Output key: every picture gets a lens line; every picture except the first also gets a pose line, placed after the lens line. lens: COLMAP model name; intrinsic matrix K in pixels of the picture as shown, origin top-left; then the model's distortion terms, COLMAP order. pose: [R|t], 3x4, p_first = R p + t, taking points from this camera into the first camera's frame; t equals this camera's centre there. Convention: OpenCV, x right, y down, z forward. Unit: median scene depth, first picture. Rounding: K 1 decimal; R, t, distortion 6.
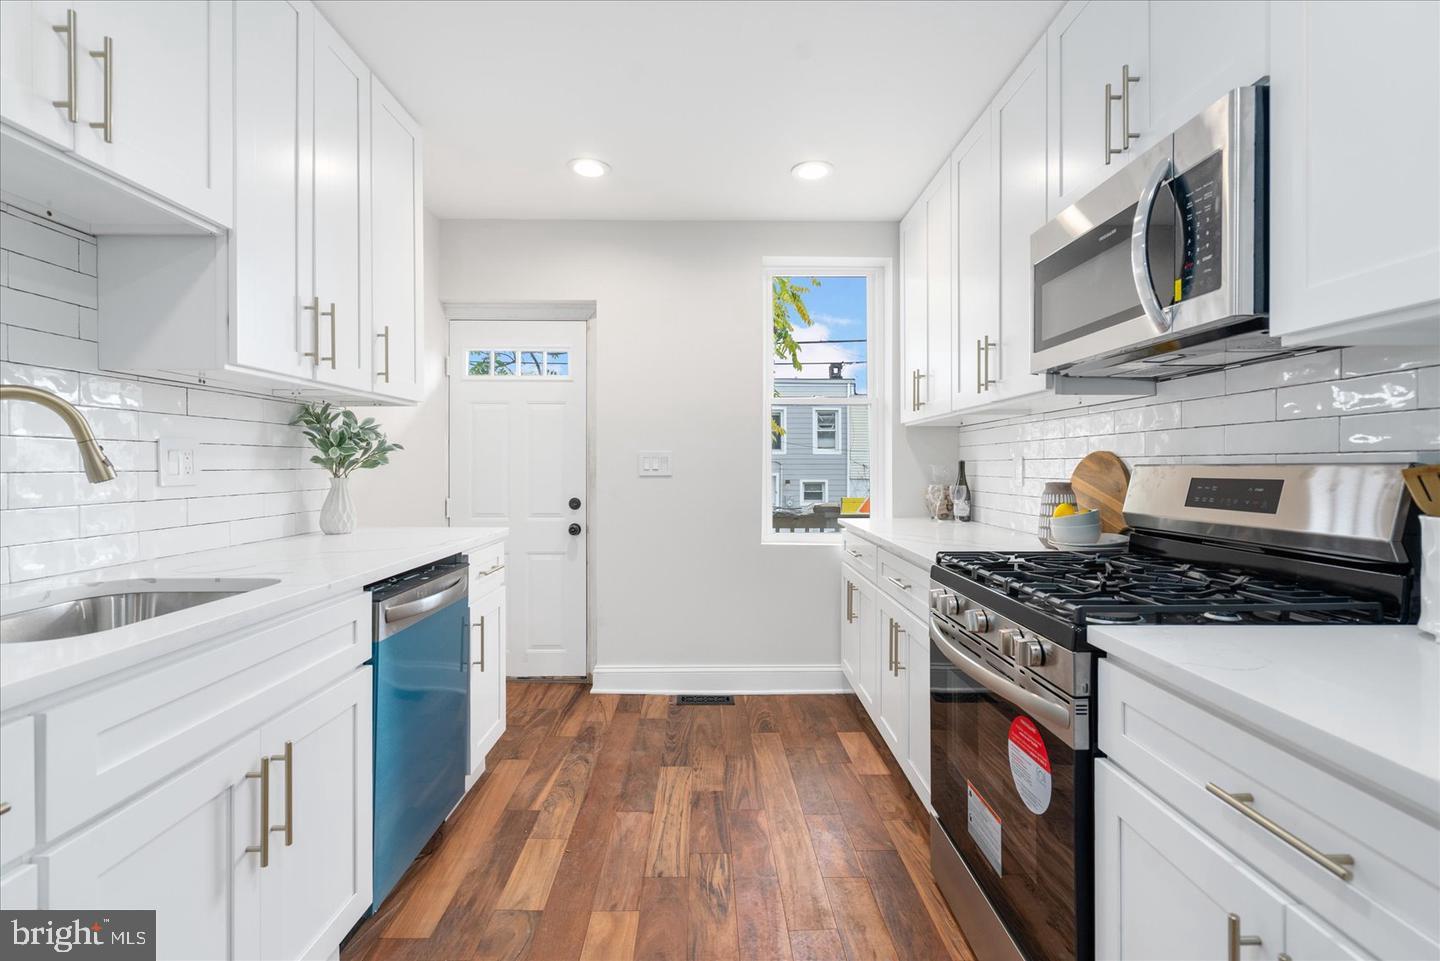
lens RADIAL K [[687.0, 0, 720.0], [0, 687.0, 480.5], [0, 0, 1]] dist [0.000548, 0.000348]
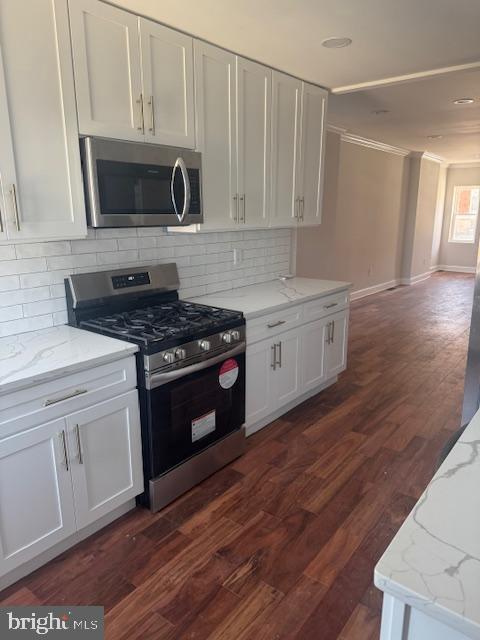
lens RADIAL K [[464.6, 0, 240.0], [0, 464.6, 320.0], [0, 0, 1]] dist [0.040731, 0.002142]
pose [[-0.785813, -0.144554, 0.601334, -0.545746], [-0.000569, 0.972470, 0.233027, -0.213194], [-0.618464, 0.182773, -0.764262, 1.702805]]
